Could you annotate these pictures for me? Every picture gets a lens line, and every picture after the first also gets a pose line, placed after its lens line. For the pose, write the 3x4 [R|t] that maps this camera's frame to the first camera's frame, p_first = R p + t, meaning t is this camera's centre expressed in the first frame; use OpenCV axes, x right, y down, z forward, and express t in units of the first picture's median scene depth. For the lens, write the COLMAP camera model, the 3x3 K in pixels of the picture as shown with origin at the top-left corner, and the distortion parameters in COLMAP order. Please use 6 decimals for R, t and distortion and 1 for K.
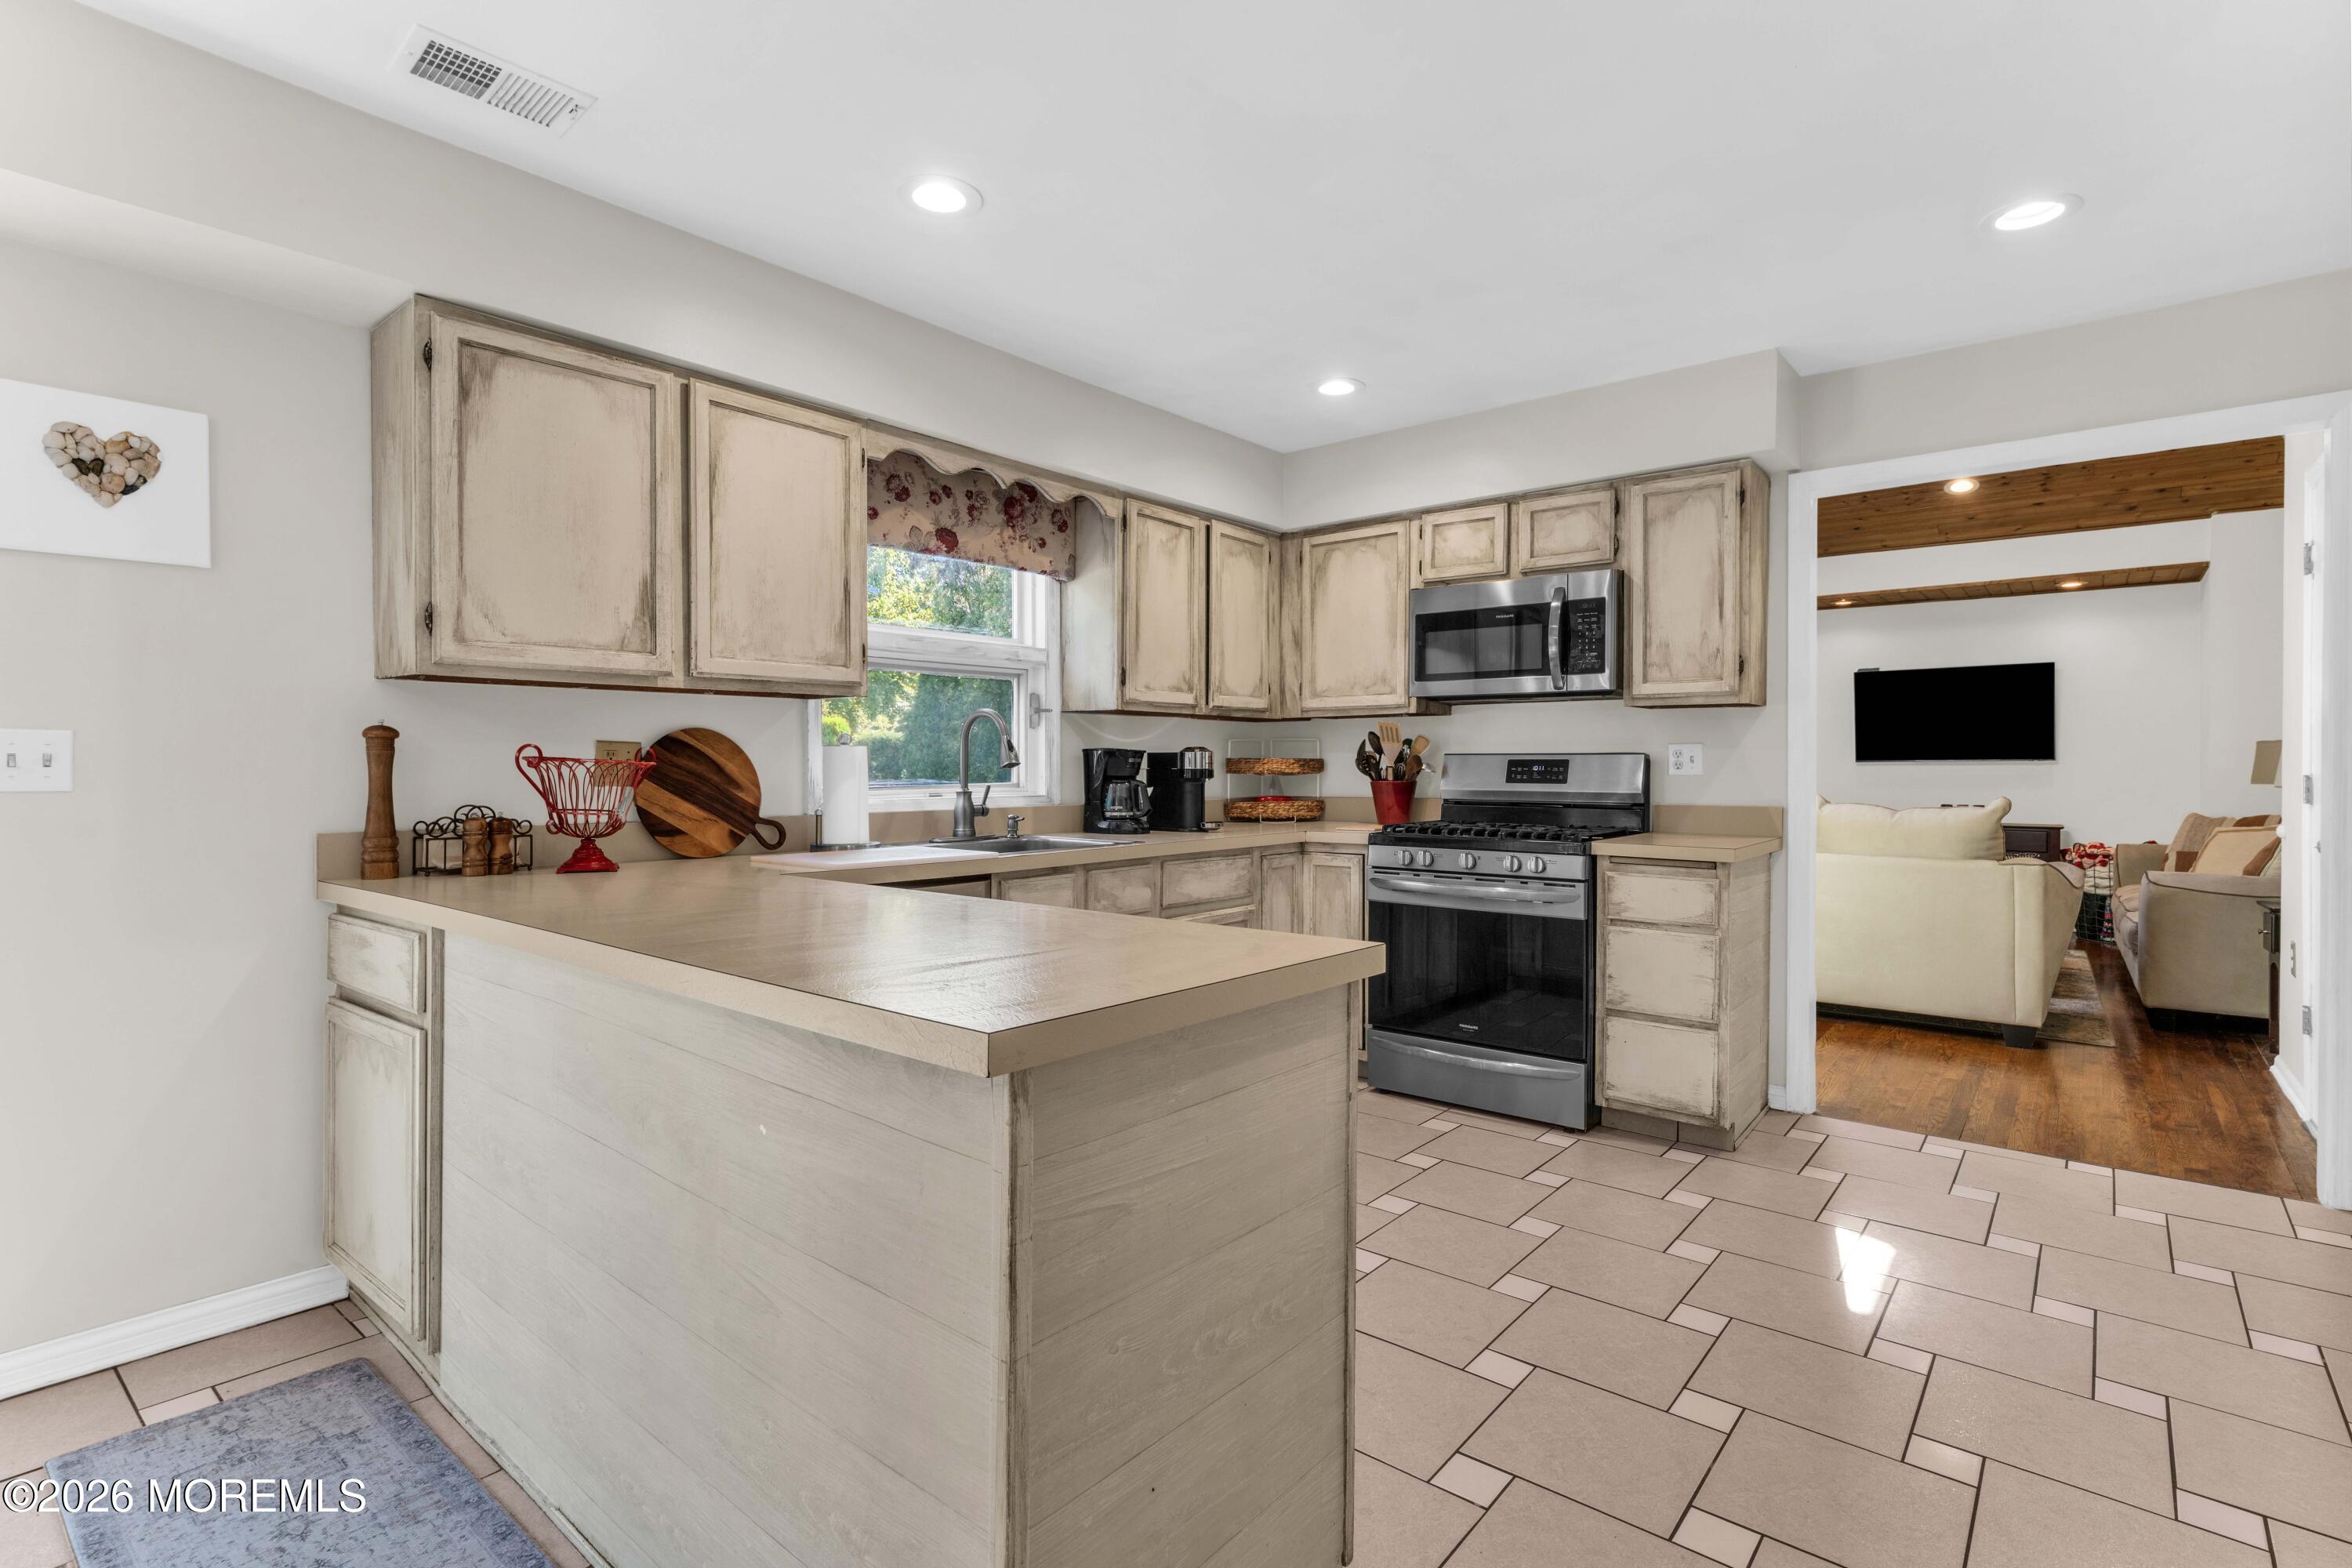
lens RADIAL K [[1112.4, 0, 1171.4], [0, 1112.4, 769.3], [0, 0, 1]] dist [-0.001834, -0.000249]
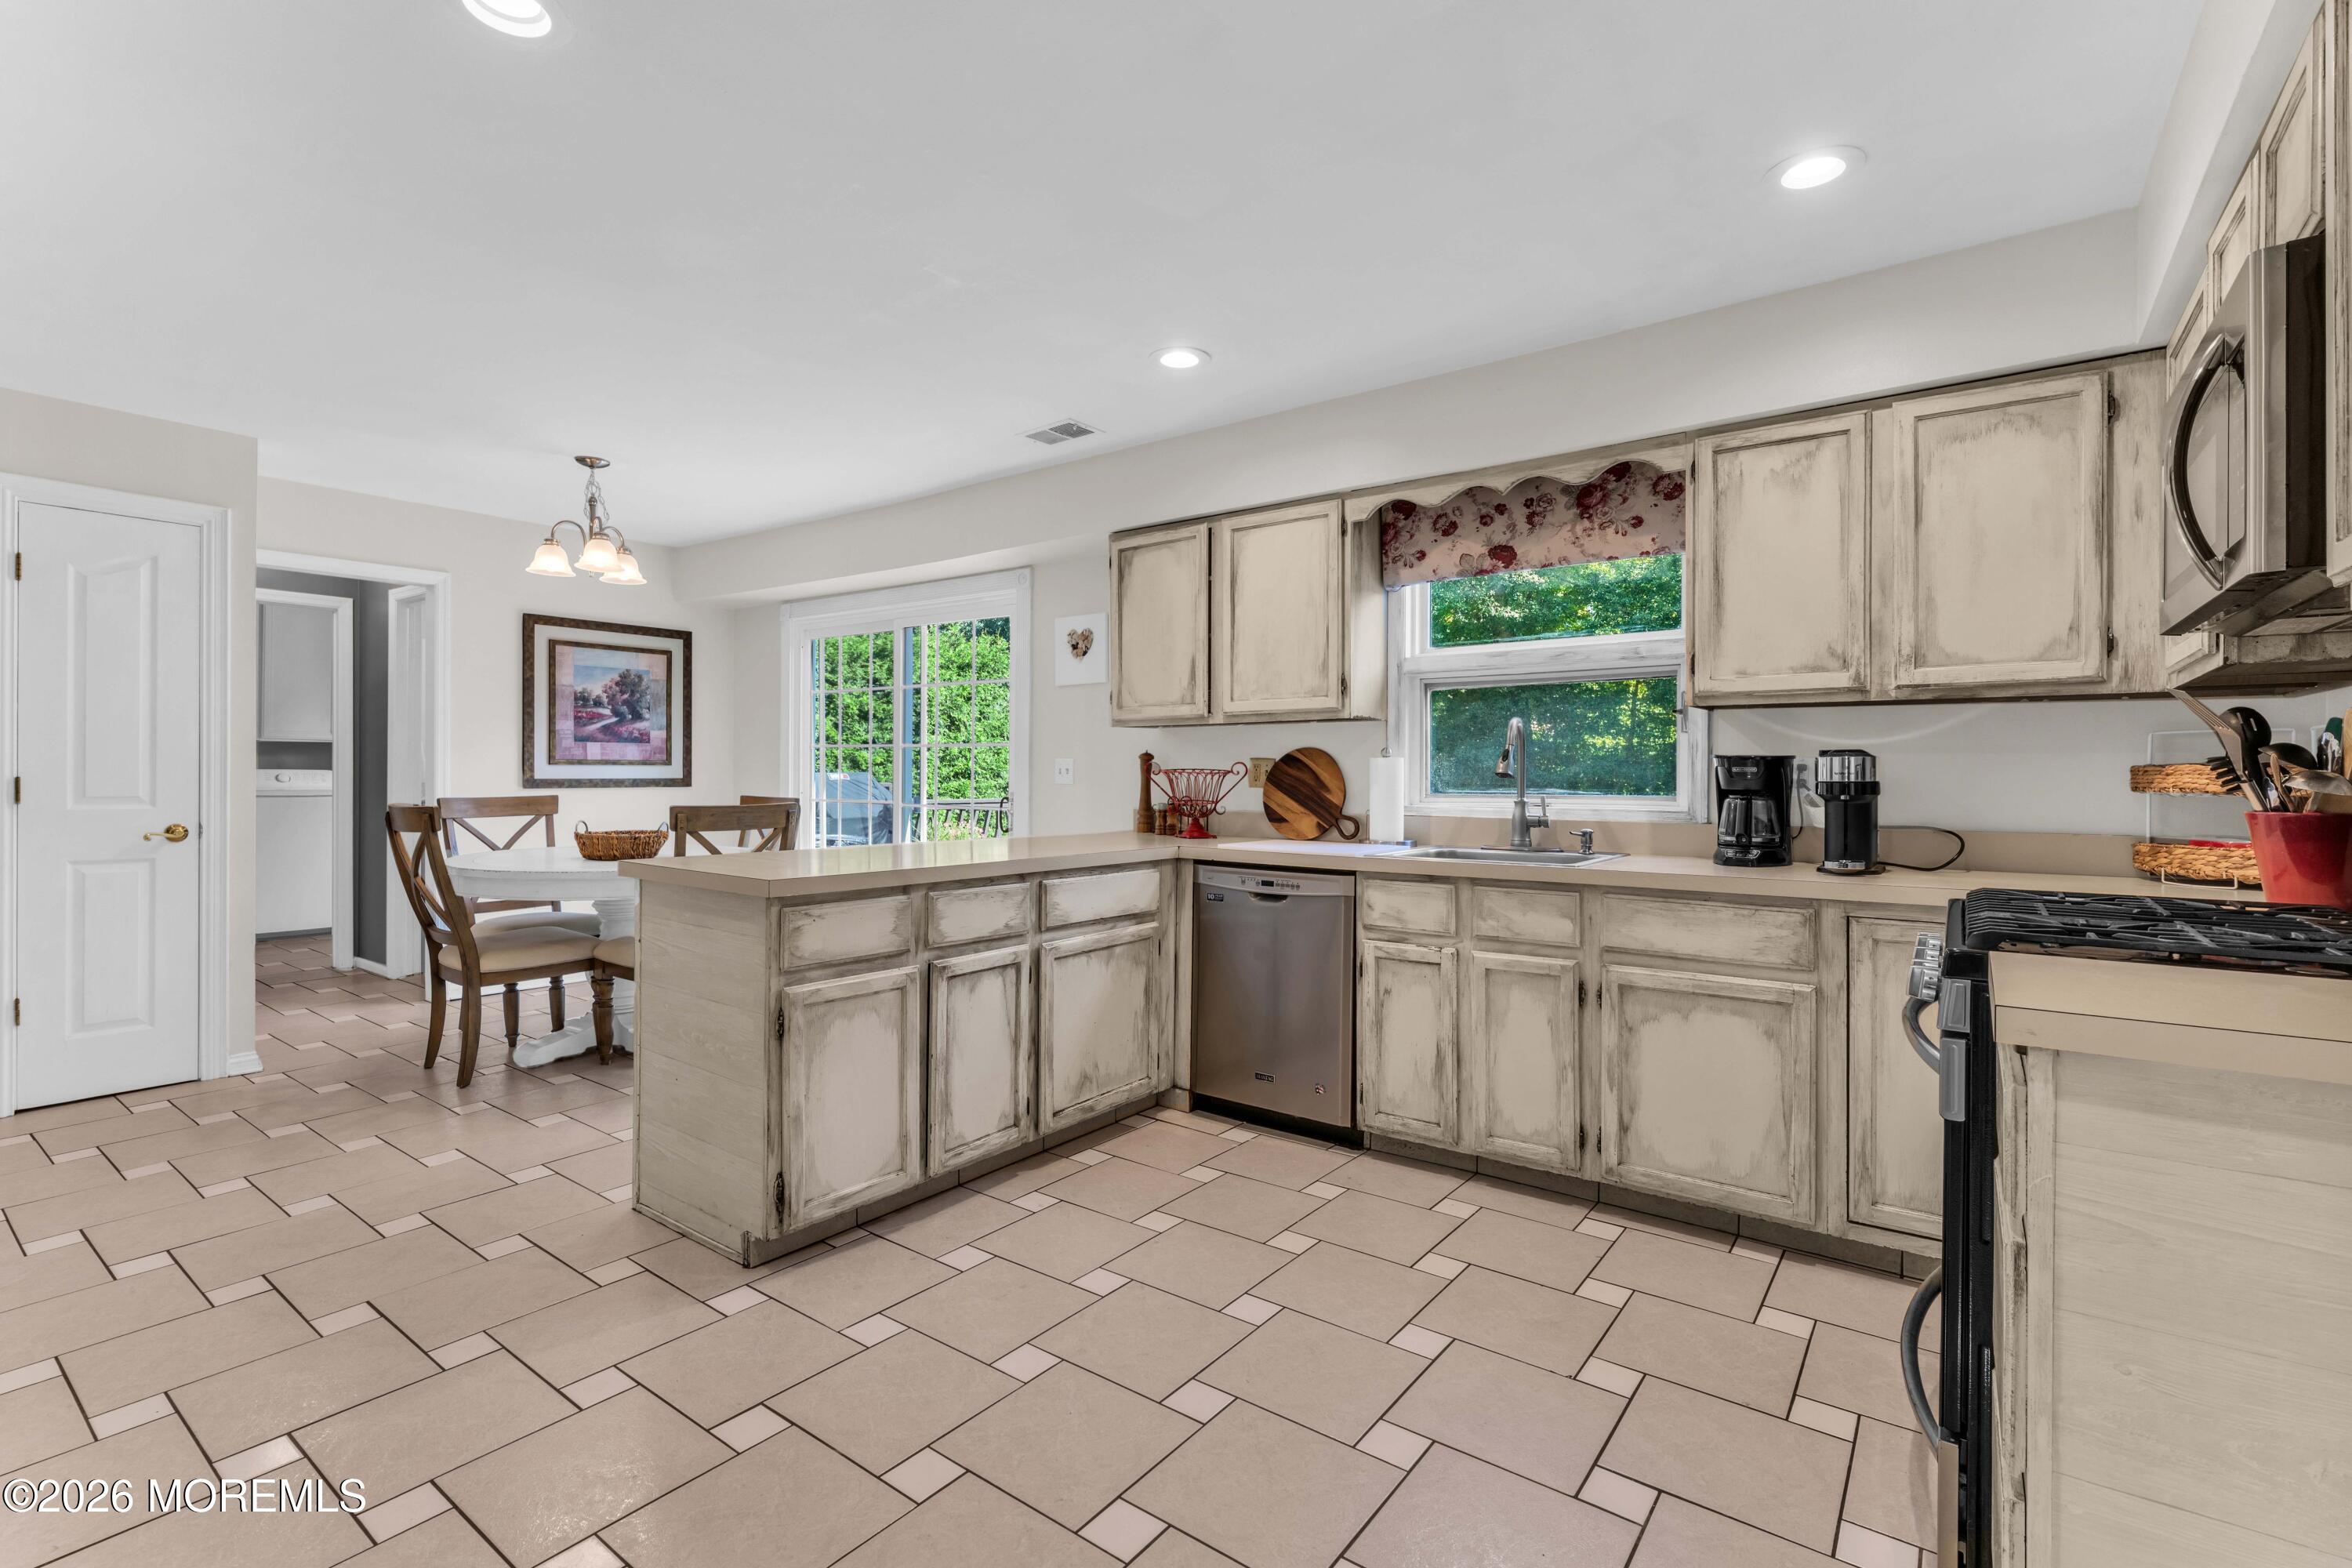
lens RADIAL K [[1066.2, 0, 1168.4], [0, 1066.2, 768.9], [0, 0, 1]] dist [-0.001314, -0.000245]
pose [[0.047543, -0.004914, -0.998857, 0.768441], [-0.008330, 0.999951, -0.005316, -0.001558], [0.998834, 0.008573, 0.047500, 0.648021]]
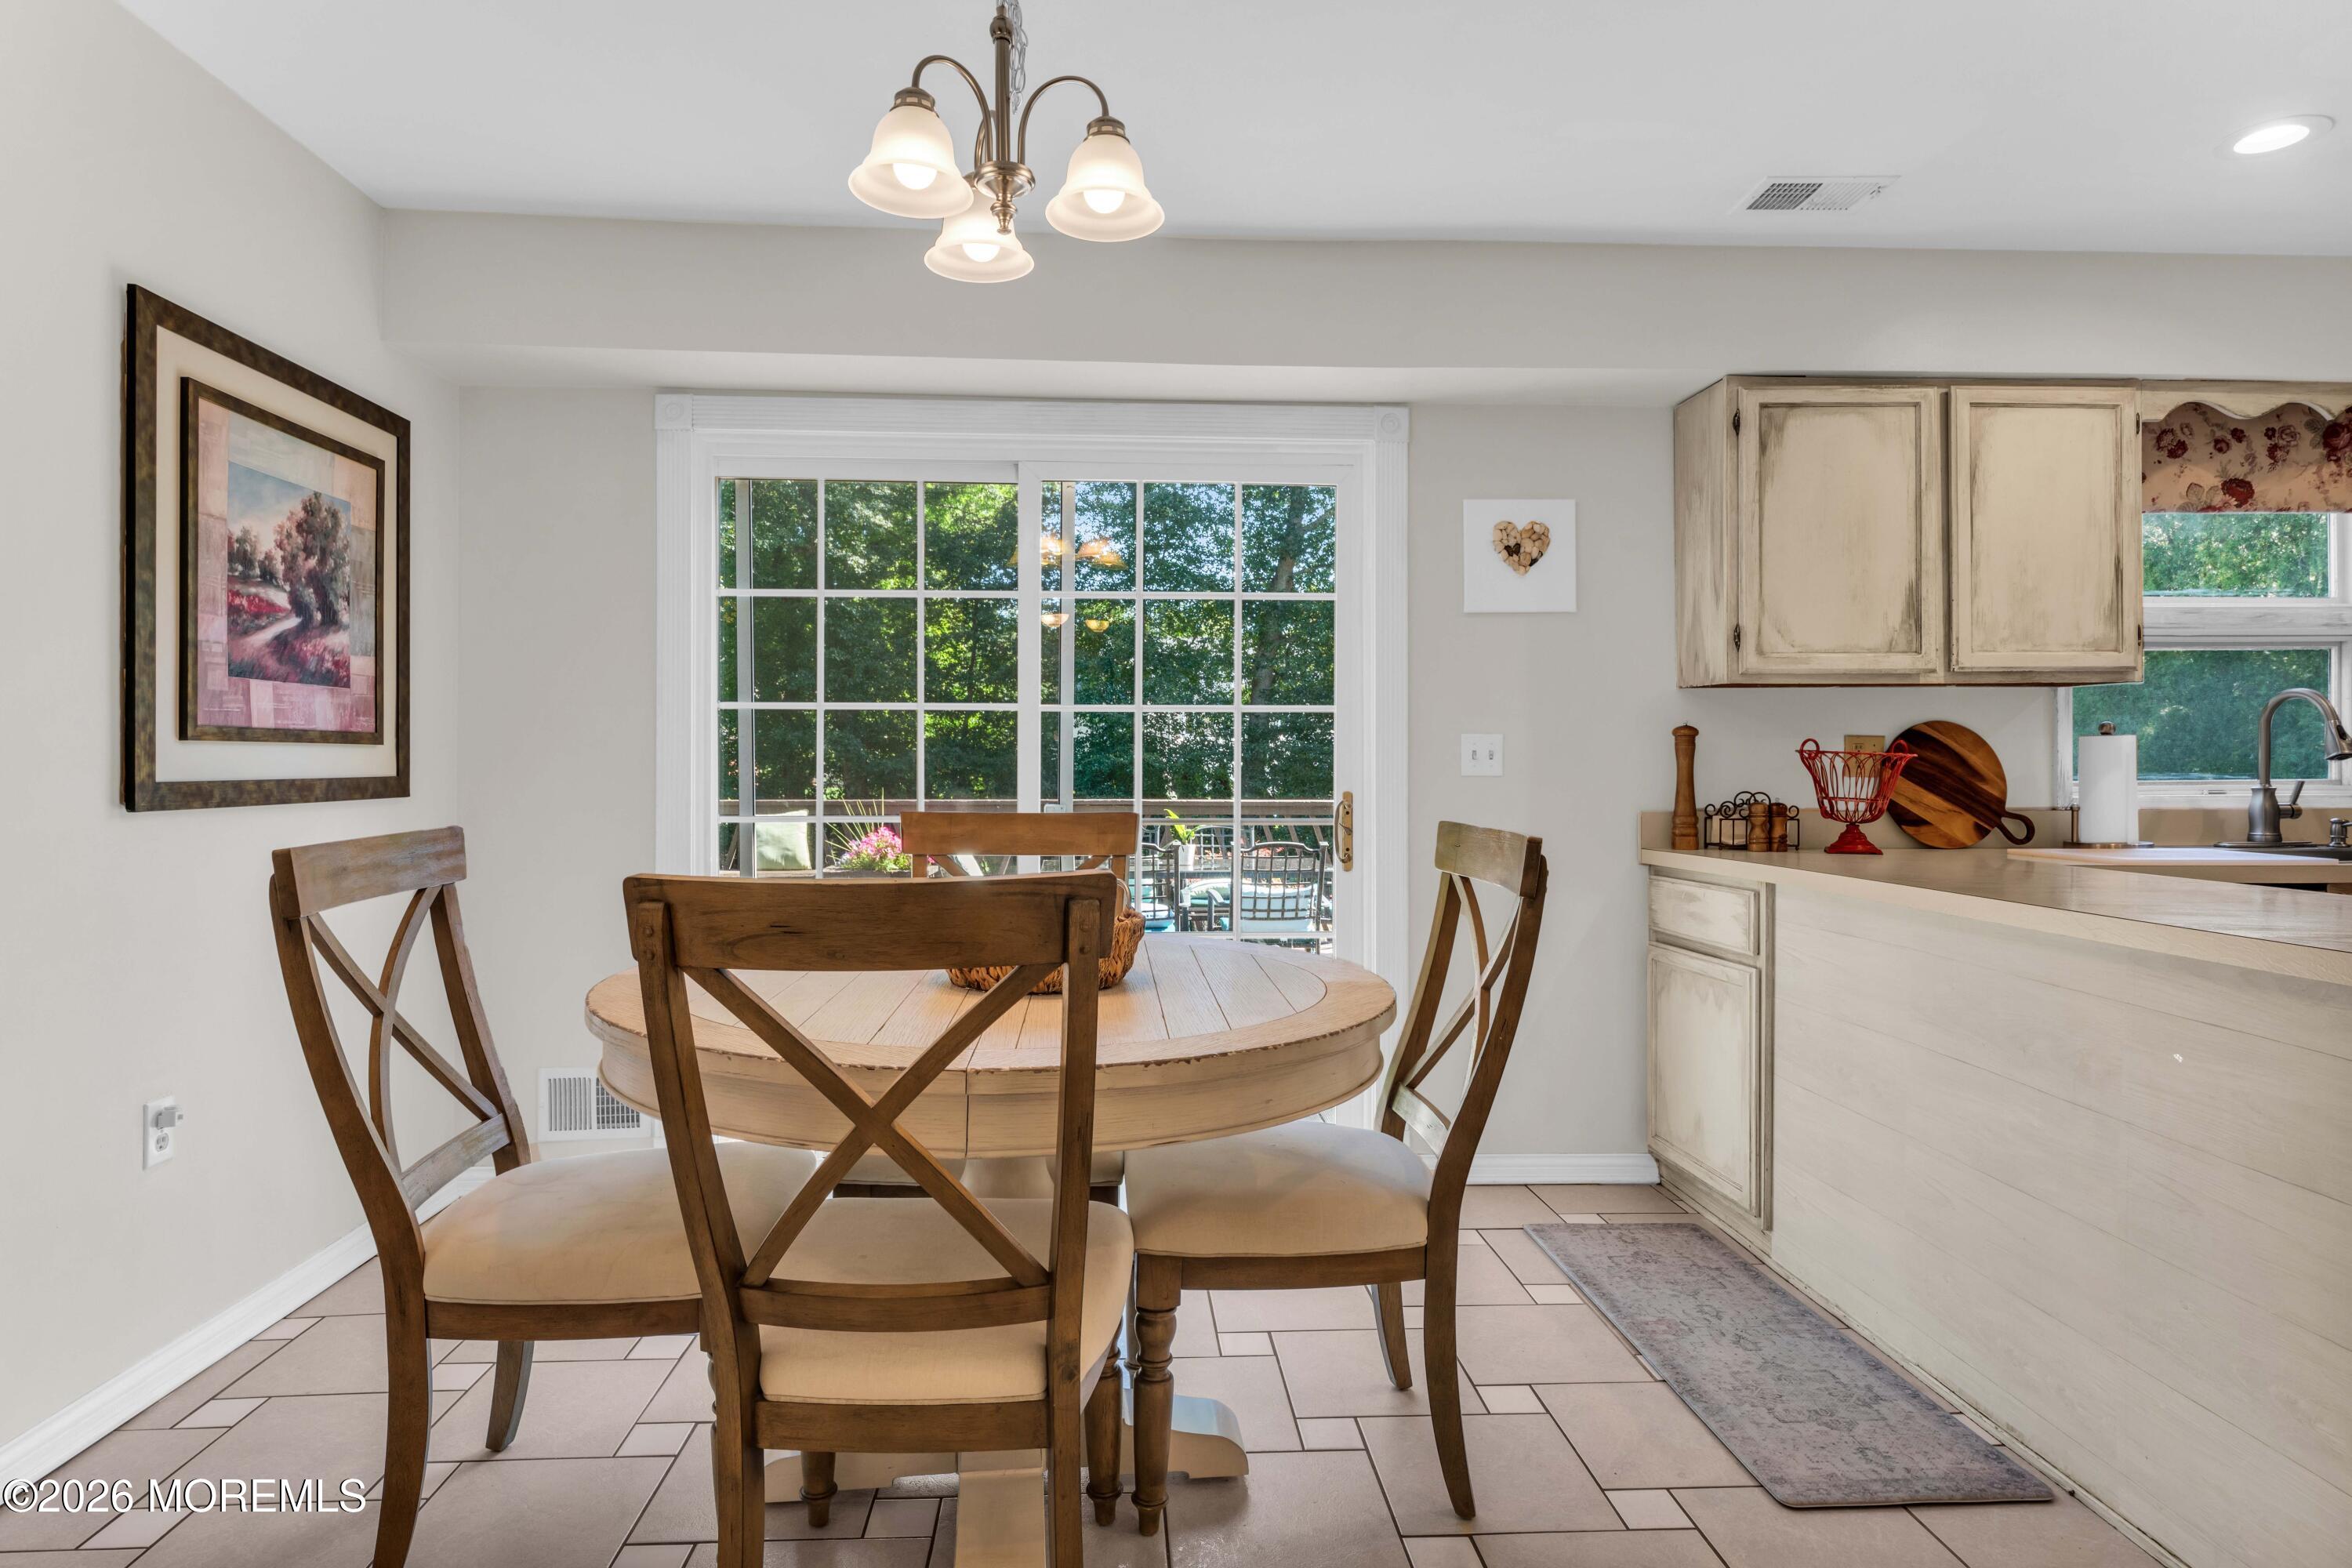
lens RADIAL K [[1295.3, 0, 1166.9], [0, 1295.3, 758.0], [0, 0, 1]] dist [-0.000202, 0.000939]
pose [[0.677736, -0.003556, -0.735297, -0.029041], [-0.000656, 0.999985, -0.005441, 0.003232], [0.735305, 0.004169, 0.677724, -0.274103]]
